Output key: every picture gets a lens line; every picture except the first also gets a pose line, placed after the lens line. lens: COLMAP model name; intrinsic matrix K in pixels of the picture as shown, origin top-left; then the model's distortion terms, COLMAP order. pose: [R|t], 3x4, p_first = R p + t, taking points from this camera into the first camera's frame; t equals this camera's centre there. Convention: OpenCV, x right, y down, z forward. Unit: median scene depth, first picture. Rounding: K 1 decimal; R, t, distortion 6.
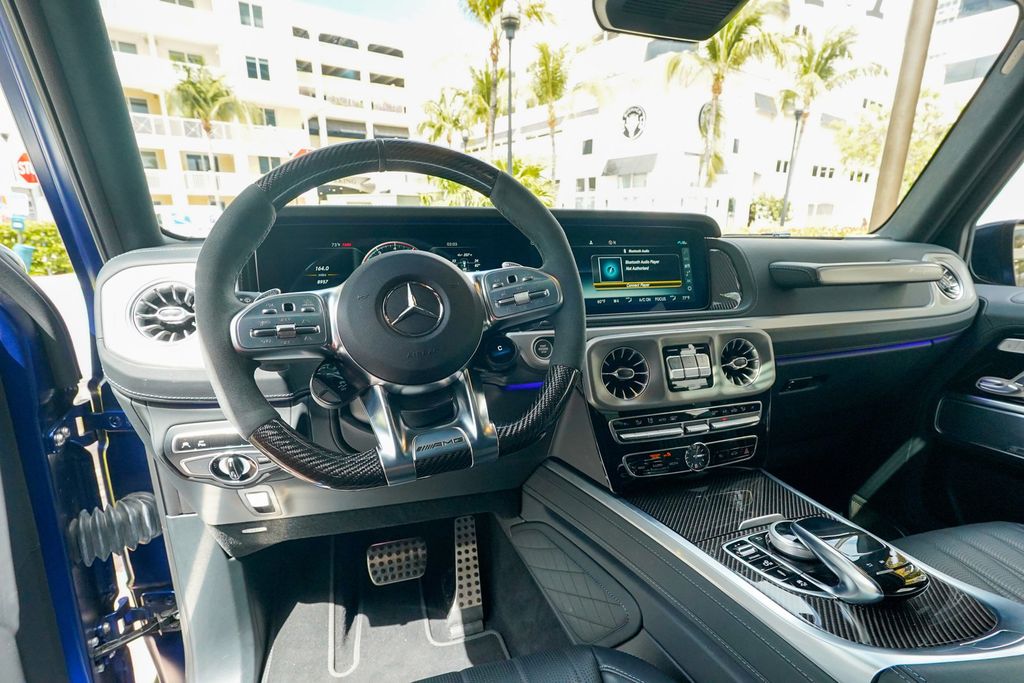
lens RADIAL K [[469.4, 0, 513.2], [0, 469.4, 345.8], [0, 0, 1]] dist [-0.019097, 0.009458]
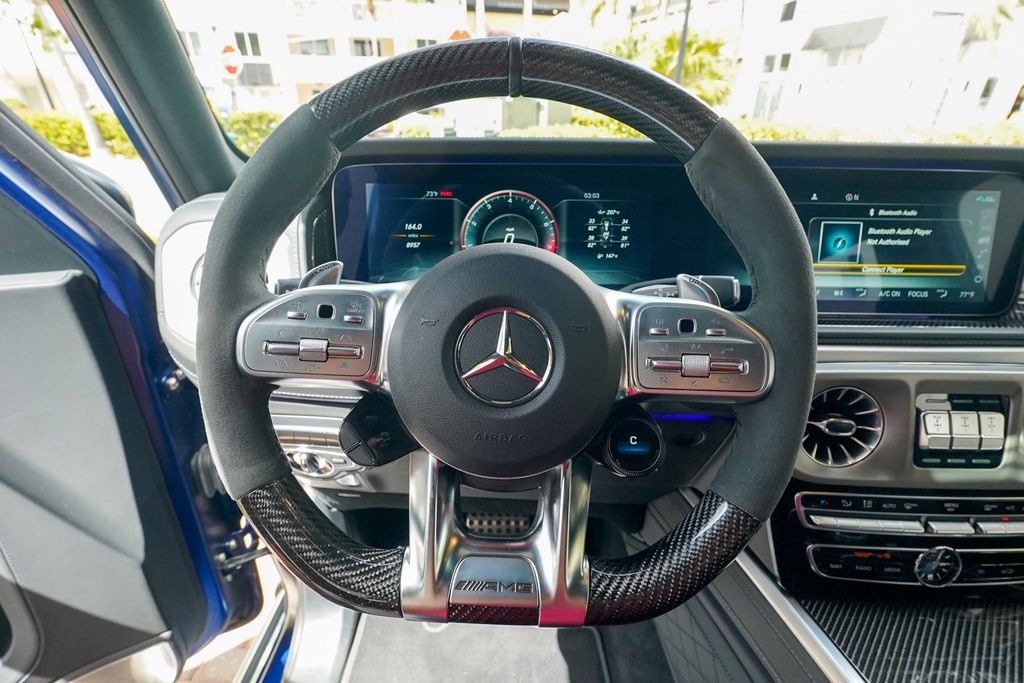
lens RADIAL K [[469.1, 0, 511.6], [0, 469.1, 348.1], [0, 0, 1]] dist [-0.019240, 0.010331]
pose [[0.953777, 0.136666, -0.267642, -0.025113], [-0.077287, 0.972203, 0.221014, -0.122352], [0.290408, -0.190113, 0.937827, 0.243955]]
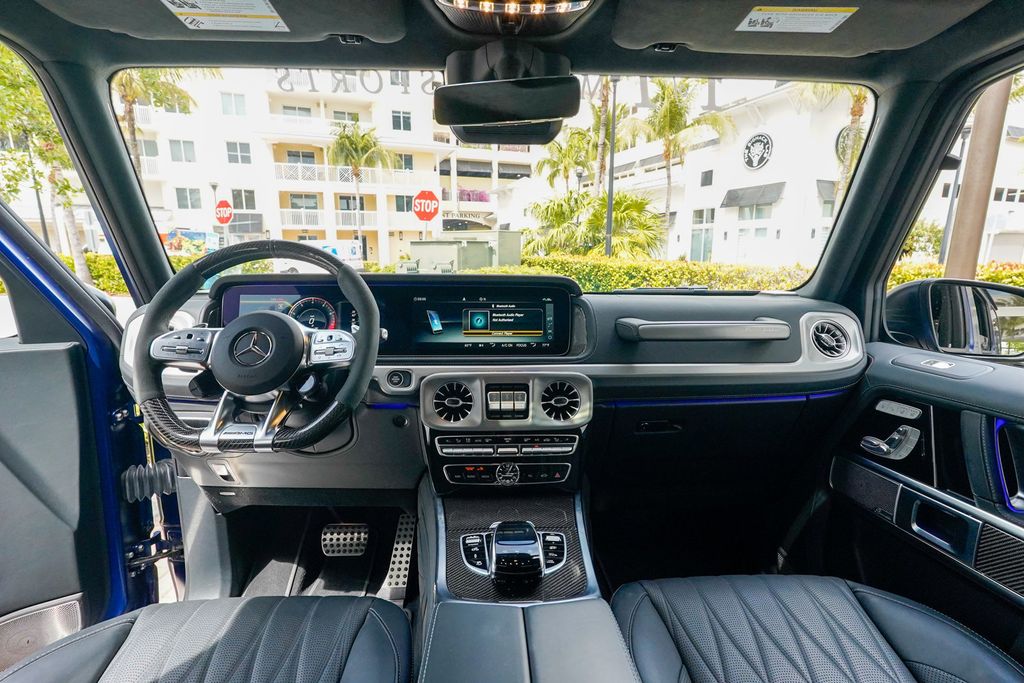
lens RADIAL K [[469.1, 0, 511.6], [0, 469.1, 348.1], [0, 0, 1]] dist [-0.019240, 0.010331]
pose [[0.969231, 0.048674, -0.241292, 0.572530], [-0.062819, 0.996707, -0.051274, -0.027665], [0.238002, 0.064854, 0.969097, -0.190181]]
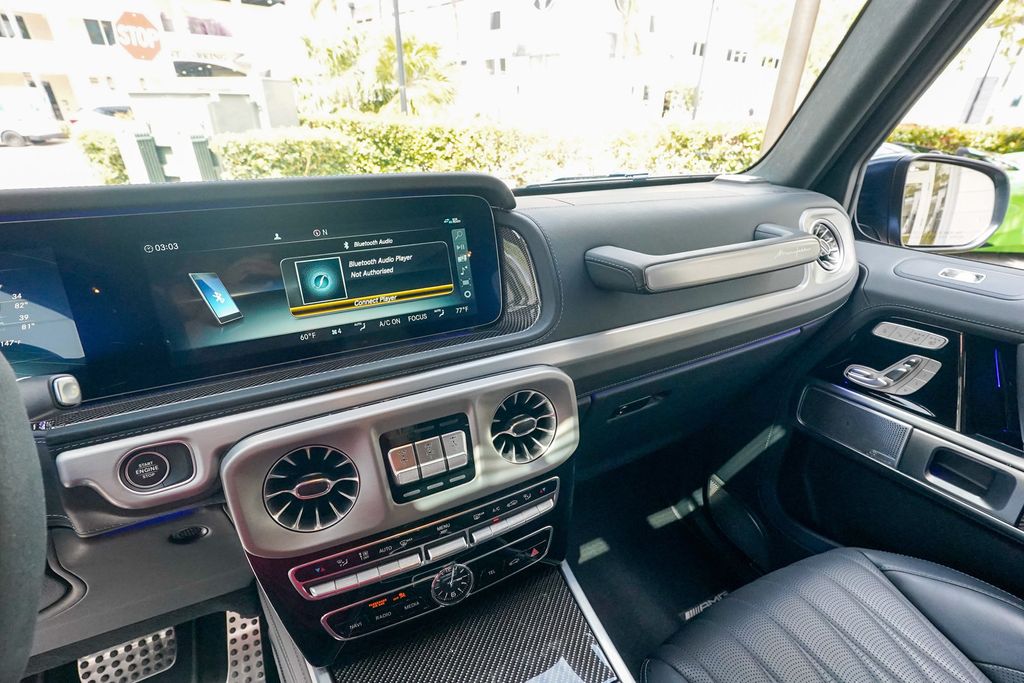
lens RADIAL K [[469.1, 0, 511.6], [0, 469.1, 348.1], [0, 0, 1]] dist [-0.019240, 0.010331]
pose [[0.985923, -0.073688, 0.150086, 0.333947], [0.040210, 0.975797, 0.214949, -0.186879], [-0.162293, -0.205888, 0.965024, 0.349808]]
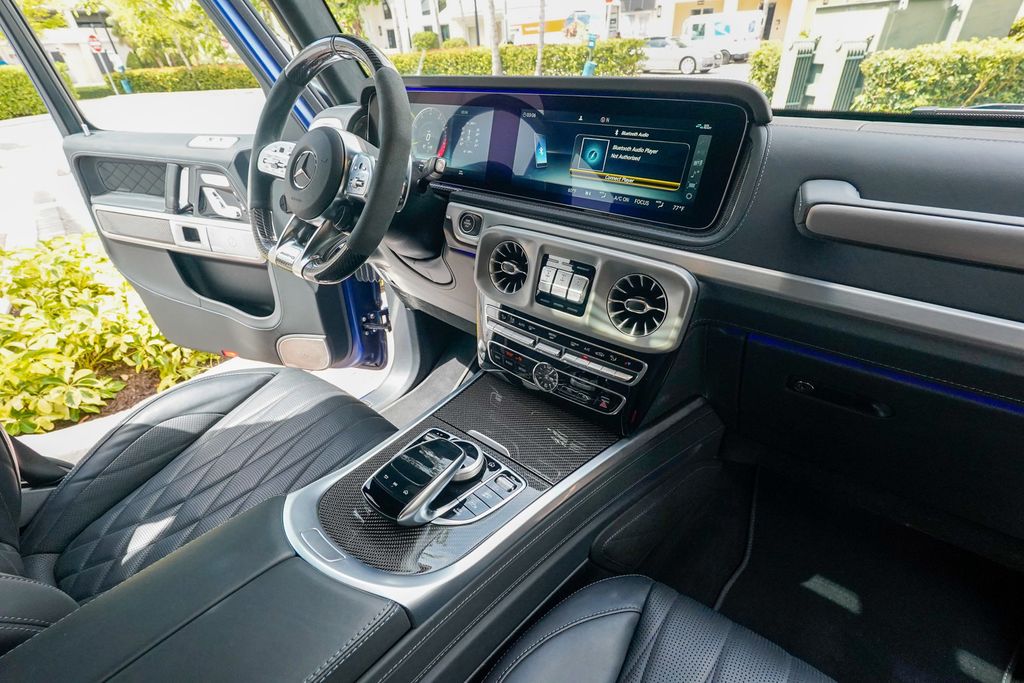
lens RADIAL K [[469.1, 0, 511.6], [0, 469.1, 348.1], [0, 0, 1]] dist [-0.019240, 0.010331]
pose [[0.553365, 0.431075, -0.712714, 0.841104], [-0.163546, 0.895237, 0.414491, -0.166942], [0.816725, -0.112804, 0.565894, 0.339533]]
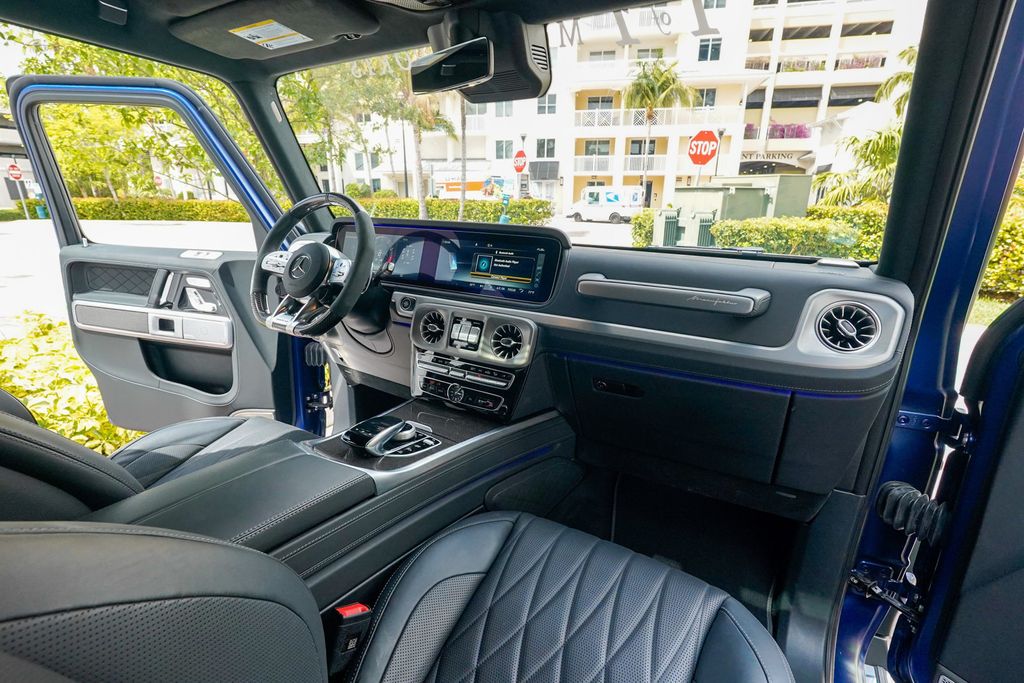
lens RADIAL K [[469.1, 0, 511.6], [0, 469.1, 348.1], [0, 0, 1]] dist [-0.019240, 0.010331]
pose [[0.672946, 0.230178, -0.702967, 1.275276], [-0.196403, 0.971840, 0.130202, -0.110613], [0.713141, 0.050446, 0.699204, 0.060135]]
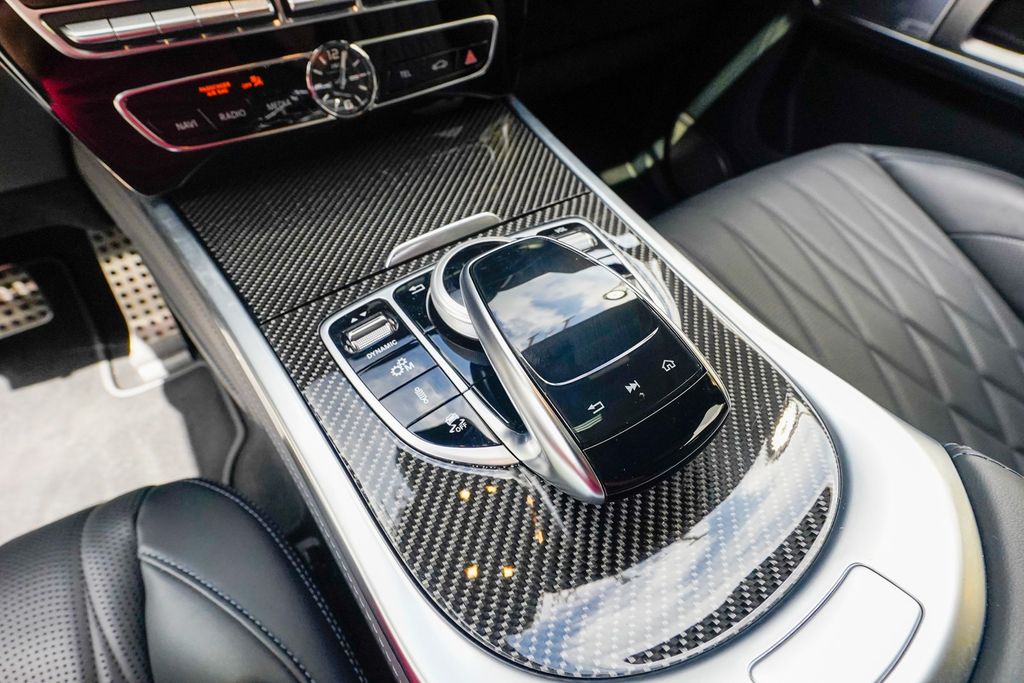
lens RADIAL K [[469.1, 0, 511.6], [0, 469.1, 348.1], [0, 0, 1]] dist [-0.019240, 0.010331]
pose [[0.959181, -0.198541, 0.201379, 0.338333], [0.006378, 0.727113, 0.686488, 0.104255], [-0.282721, -0.657182, 0.698699, 0.421888]]
